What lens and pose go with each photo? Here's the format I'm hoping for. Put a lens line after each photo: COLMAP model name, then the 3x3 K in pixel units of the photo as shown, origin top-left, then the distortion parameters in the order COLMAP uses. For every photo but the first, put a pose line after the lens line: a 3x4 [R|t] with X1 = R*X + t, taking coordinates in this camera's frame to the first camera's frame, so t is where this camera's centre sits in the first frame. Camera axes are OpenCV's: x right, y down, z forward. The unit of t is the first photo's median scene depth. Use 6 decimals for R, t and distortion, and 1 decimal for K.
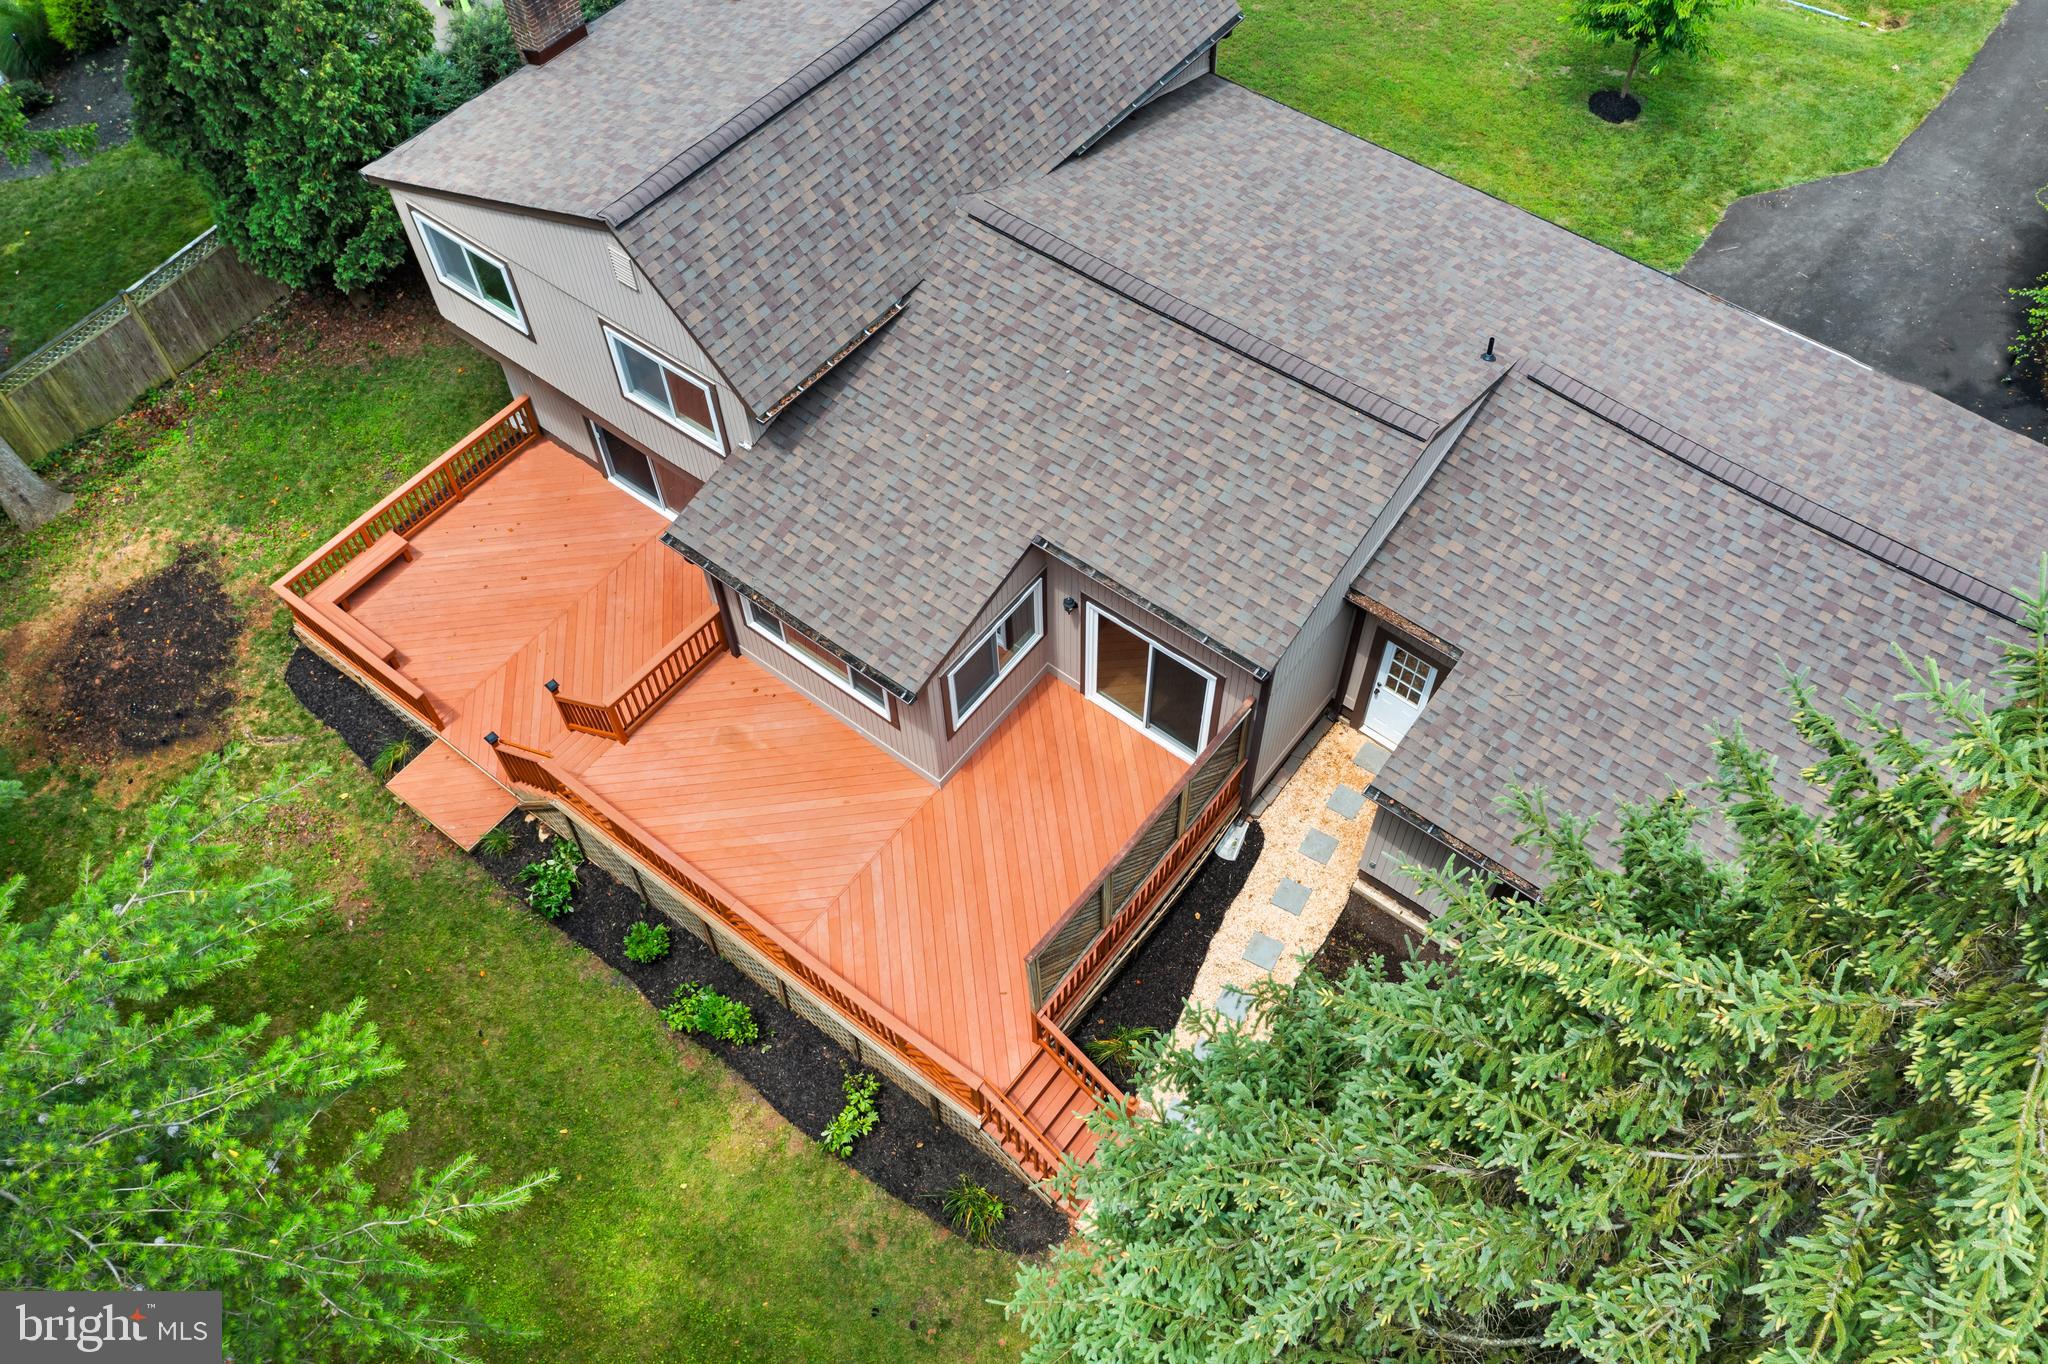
lens RADIAL K [[1595.1, 0, 1024.0], [0, 1595.1, 682.0], [0, 0, 1]] dist [-0.007793, -0.002526]
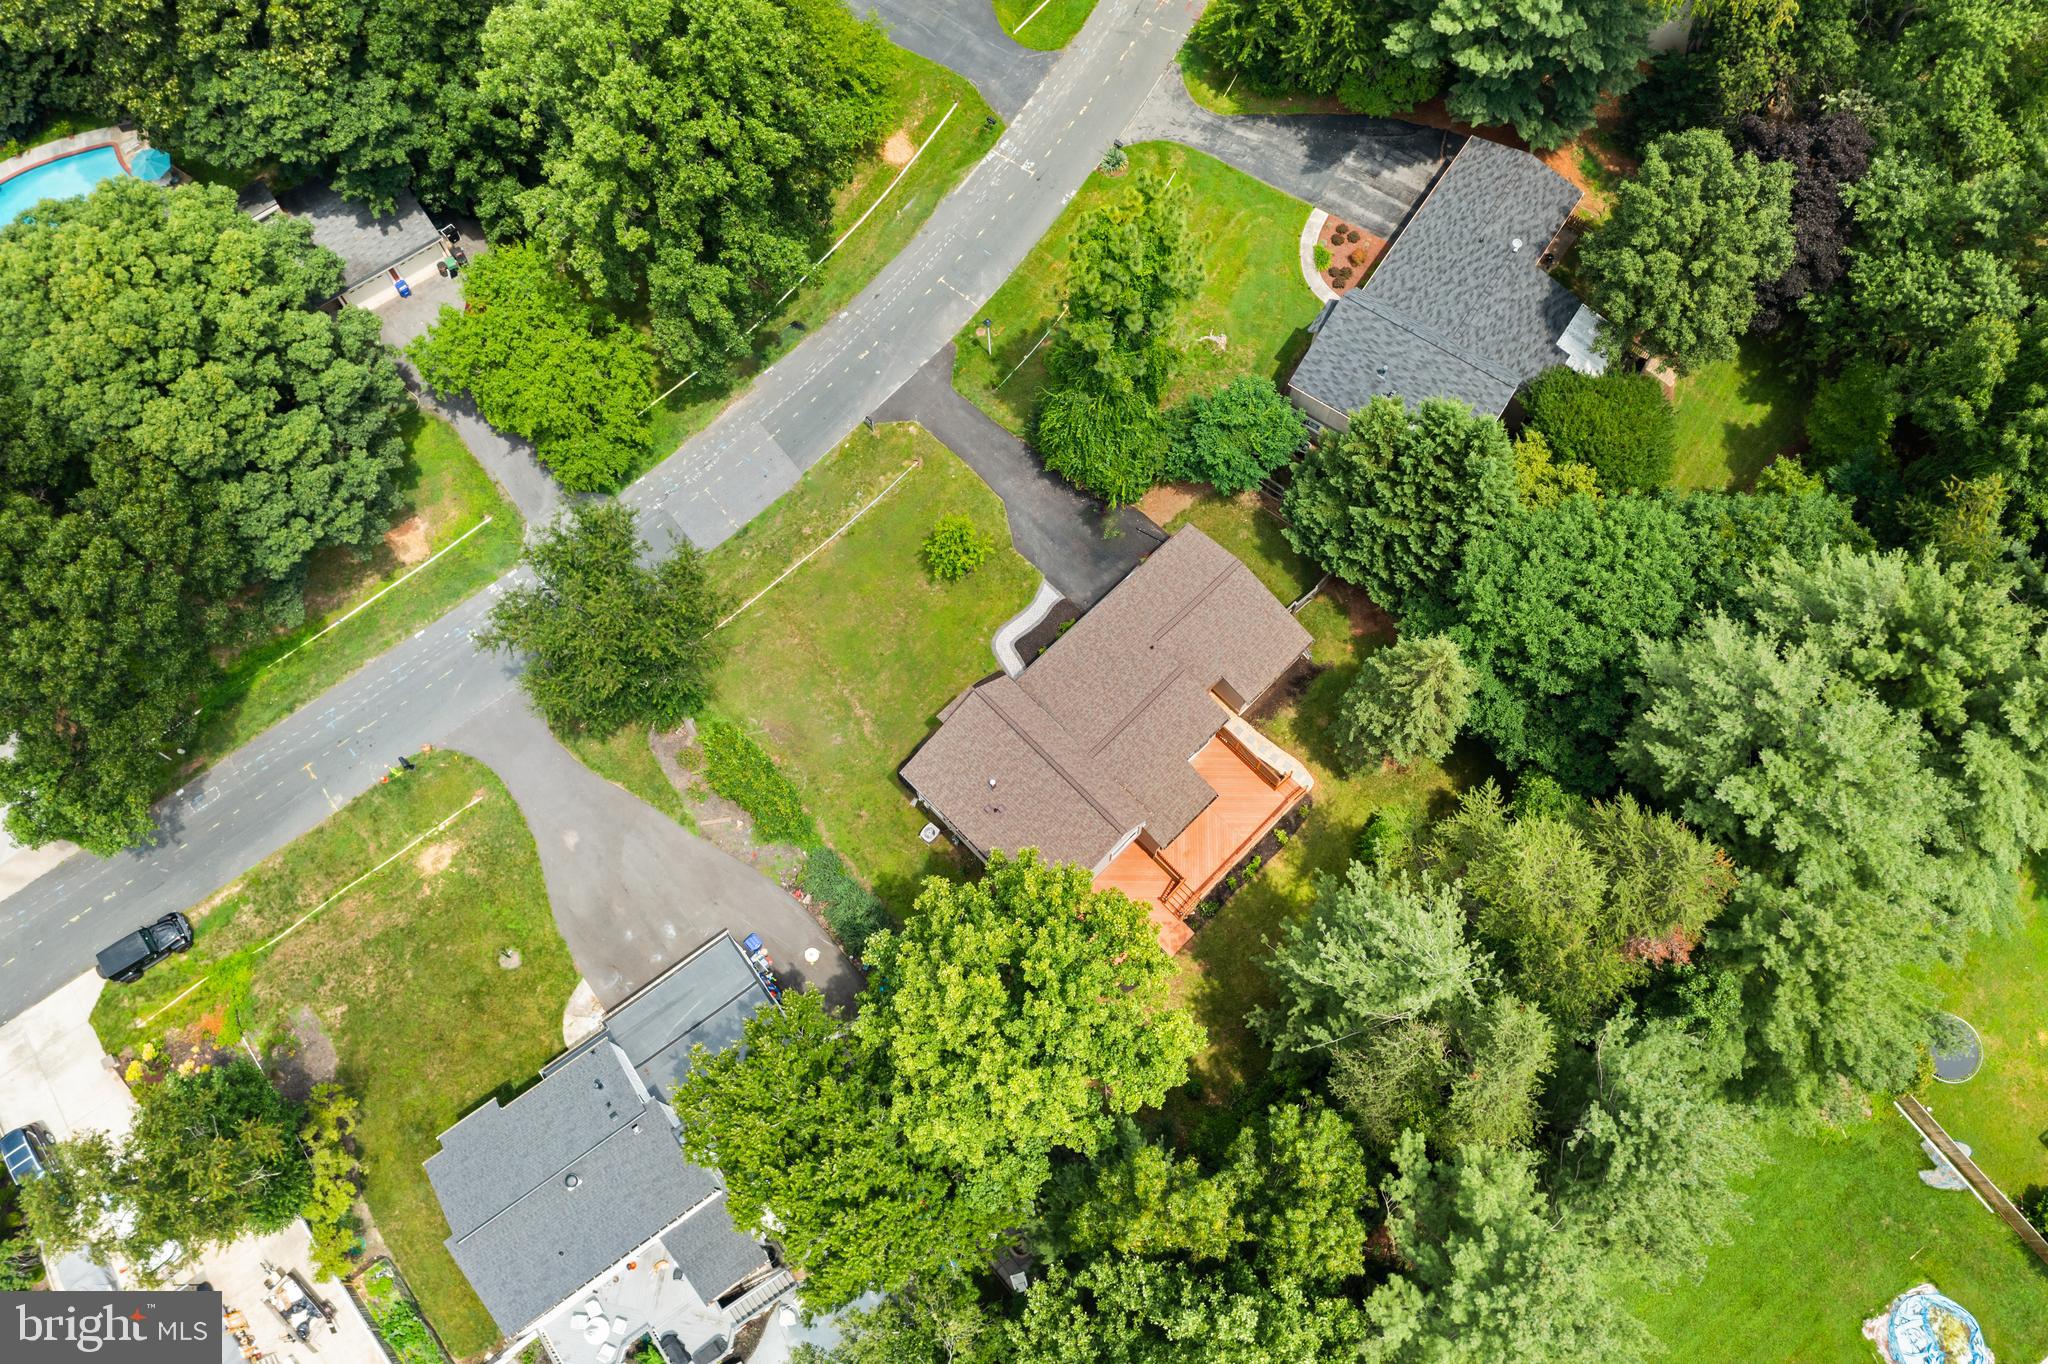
lens RADIAL K [[1595.1, 0, 1024.0], [0, 1595.1, 682.0], [0, 0, 1]] dist [-0.007793, -0.002526]
pose [[0.134860, -0.924967, 0.355314, -1.257015], [0.819606, 0.305647, 0.484589, -2.353074], [-0.556830, 0.225866, 0.799328, -2.029174]]
